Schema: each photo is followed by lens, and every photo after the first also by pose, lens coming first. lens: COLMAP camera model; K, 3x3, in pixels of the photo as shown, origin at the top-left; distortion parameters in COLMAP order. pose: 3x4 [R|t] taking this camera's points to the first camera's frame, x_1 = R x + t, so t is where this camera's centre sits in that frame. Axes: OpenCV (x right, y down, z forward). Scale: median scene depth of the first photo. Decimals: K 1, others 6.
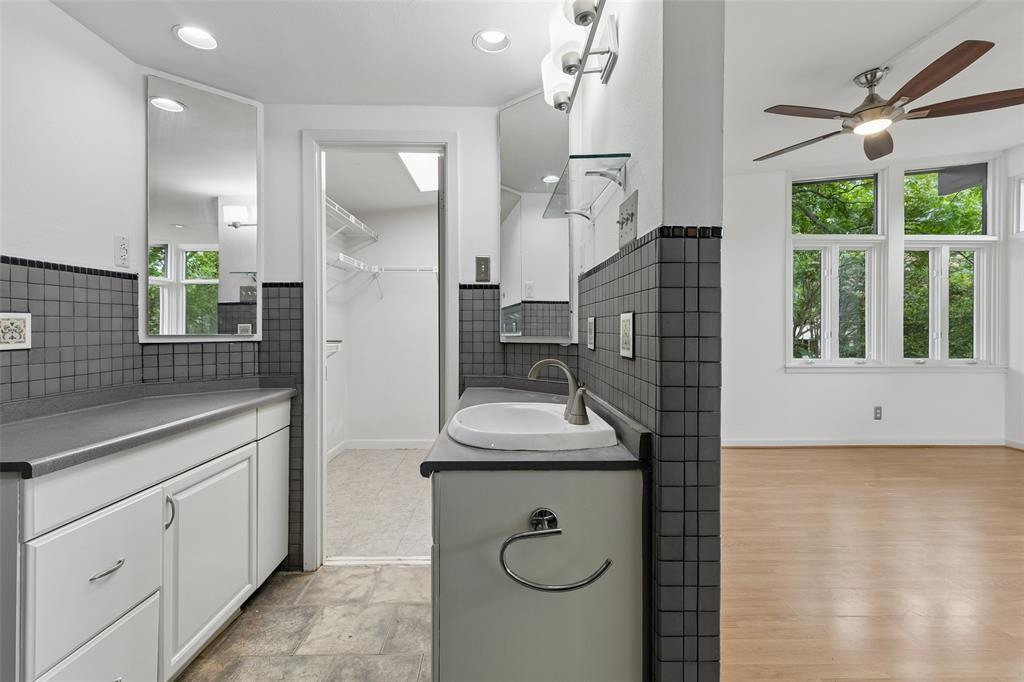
lens RADIAL K [[464.5, 0, 510.5], [0, 464.5, 334.9], [0, 0, 1]] dist [0.005049, -0.000663]
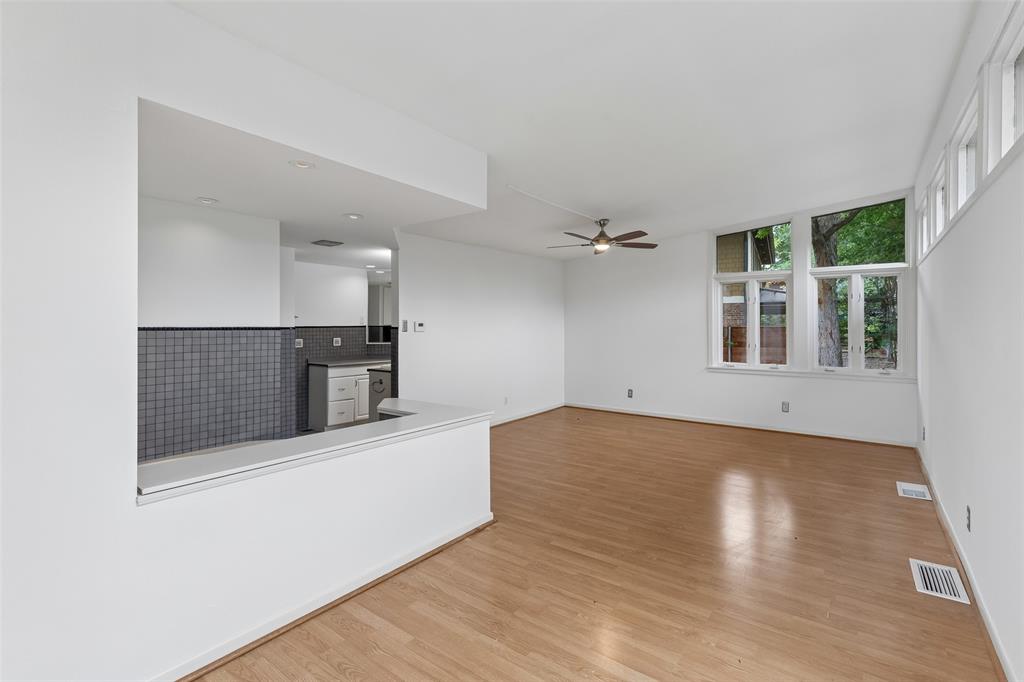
lens RADIAL K [[464.5, 0, 510.7], [0, 464.5, 324.3], [0, 0, 1]] dist [0.005049, -0.000663]
pose [[0.785756, -0.003723, -0.618526, 0.986390], [-0.006404, 0.999879, -0.014153, -0.039968], [0.618504, 0.015082, 0.785637, -0.492535]]
